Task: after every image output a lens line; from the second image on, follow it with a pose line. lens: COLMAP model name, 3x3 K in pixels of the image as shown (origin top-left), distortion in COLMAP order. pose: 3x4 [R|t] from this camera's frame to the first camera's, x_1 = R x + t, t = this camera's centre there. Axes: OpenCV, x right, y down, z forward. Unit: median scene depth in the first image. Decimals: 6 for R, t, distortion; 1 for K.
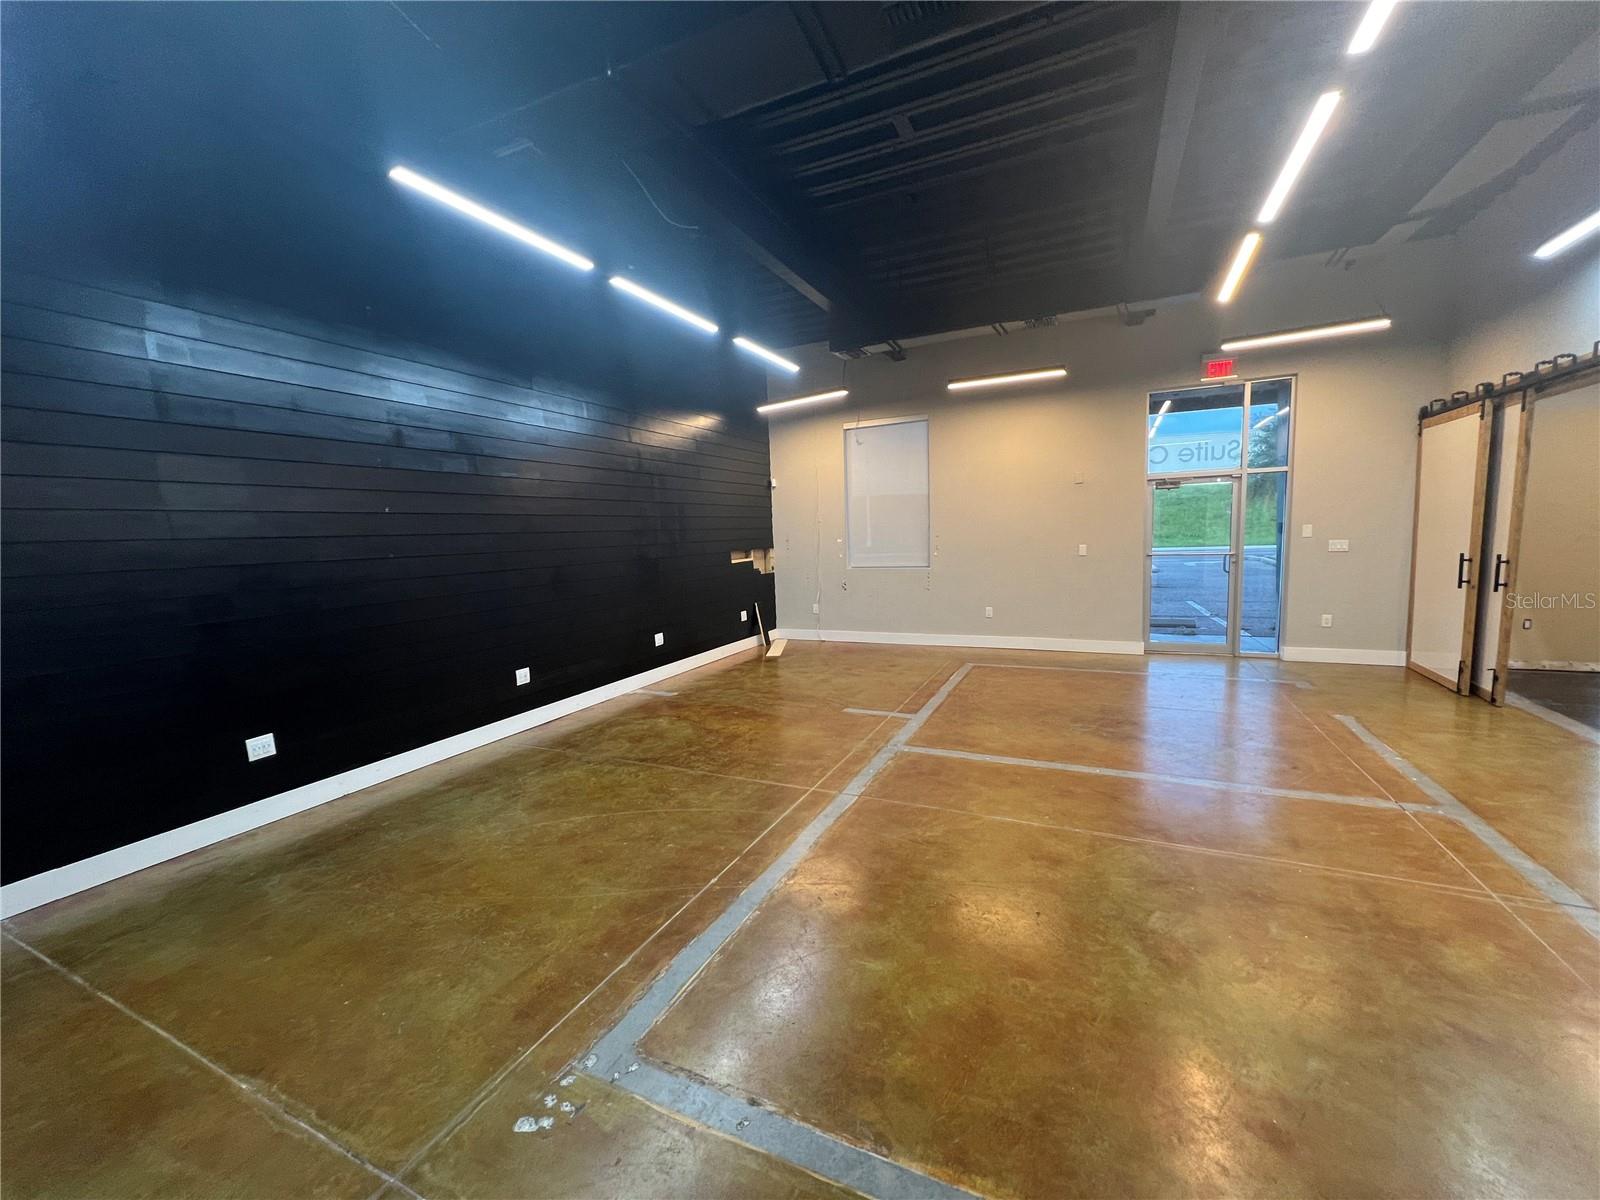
lens RADIAL K [[638.3, 0, 800.0], [0, 638.3, 600.0], [0, 0, 1]] dist [-0.001240, 0.000431]
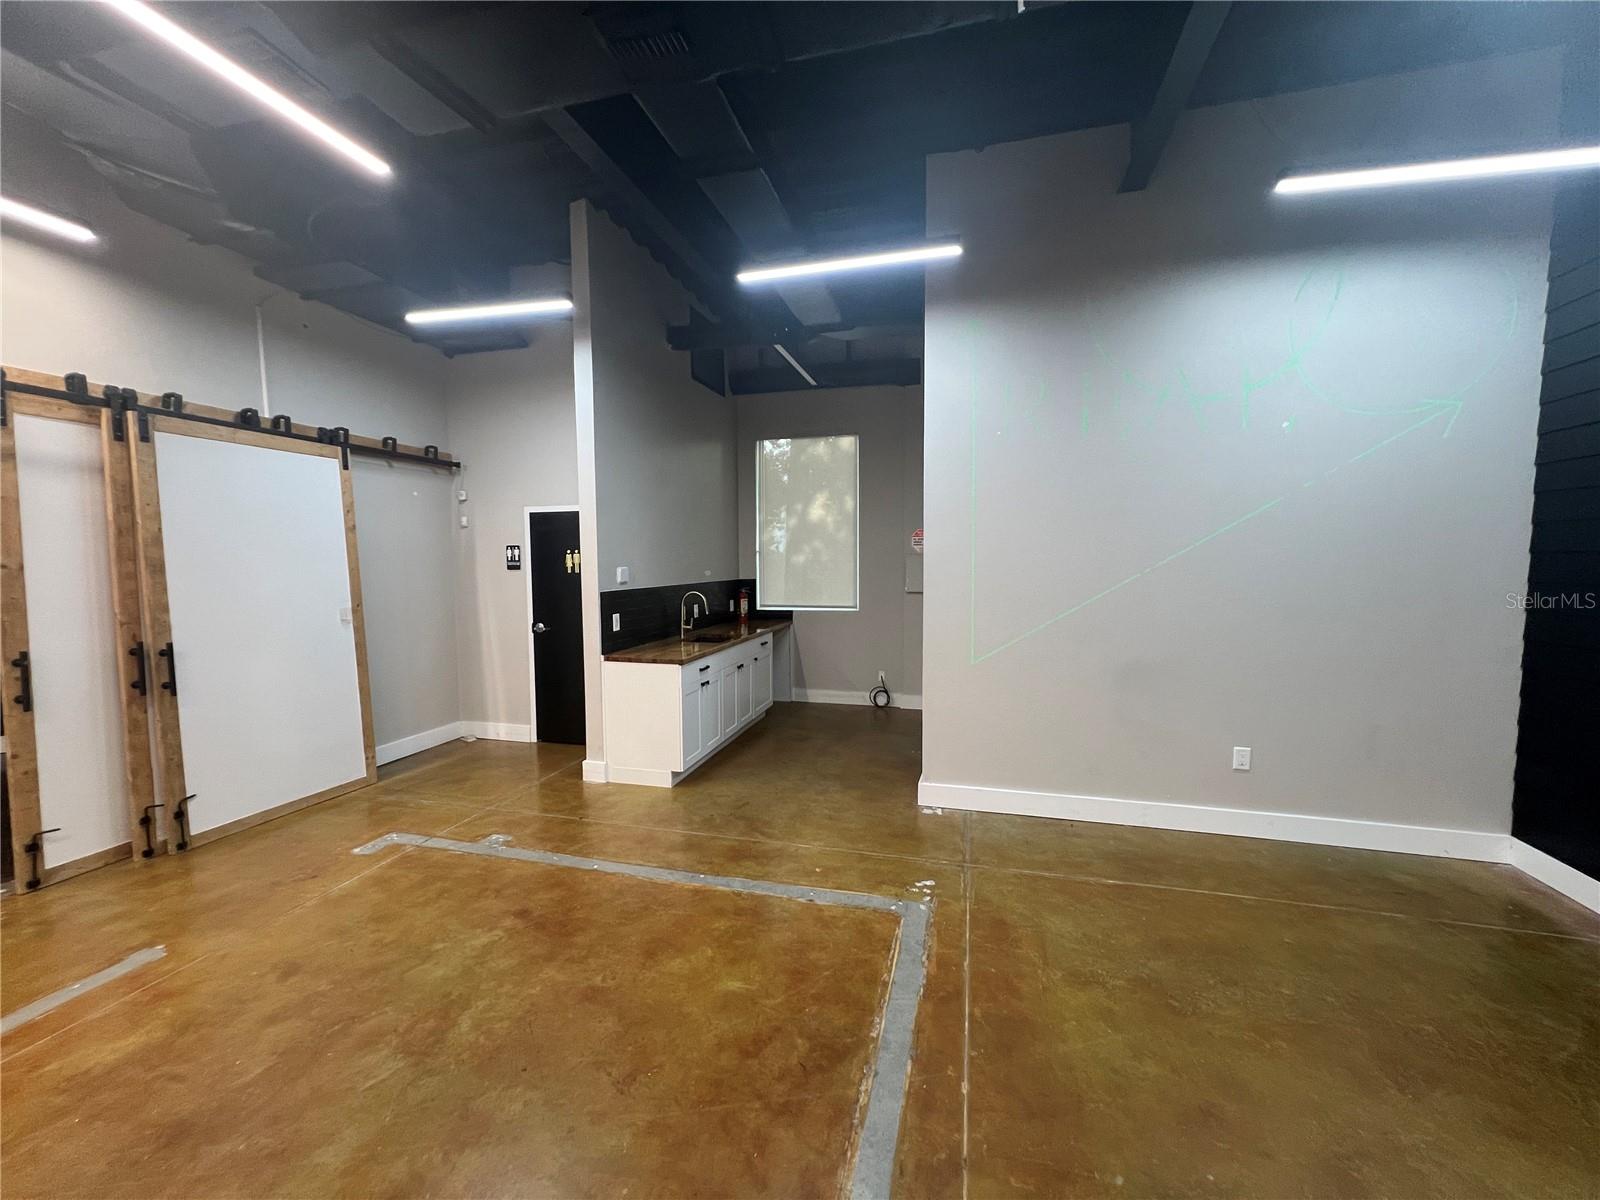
lens RADIAL K [[638.3, 0, 800.0], [0, 638.3, 600.0], [0, 0, 1]] dist [-0.001240, 0.000431]
pose [[-0.984129, 0.052241, -0.169592, 0.066148], [0.020964, 0.983220, 0.181218, -0.103041], [0.176213, 0.174786, -0.968710, 0.811750]]
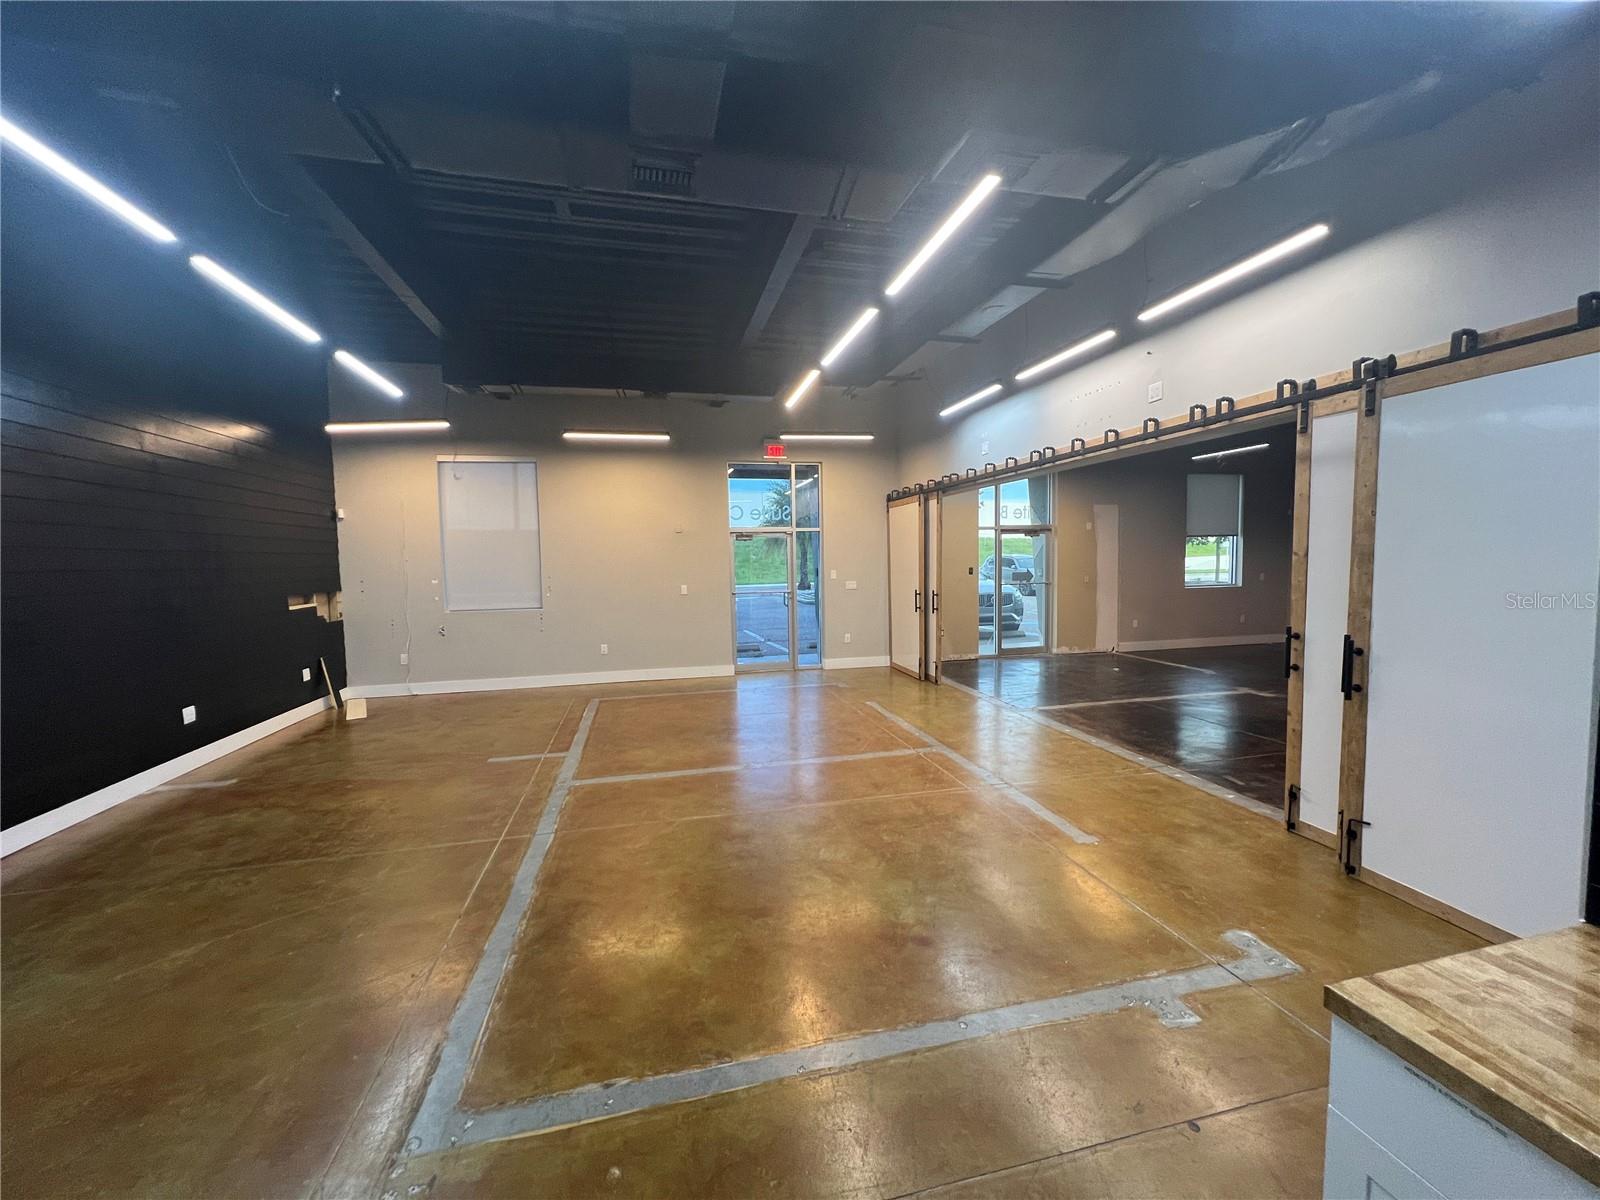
lens RADIAL K [[638.3, 0, 800.0], [0, 638.3, 600.0], [0, 0, 1]] dist [-0.001240, 0.000431]
pose [[0.782652, -0.019955, 0.622140, -0.158037], [0.057835, 0.997494, -0.040762, -0.000550], [-0.619767, 0.067884, 0.781844, -0.047807]]
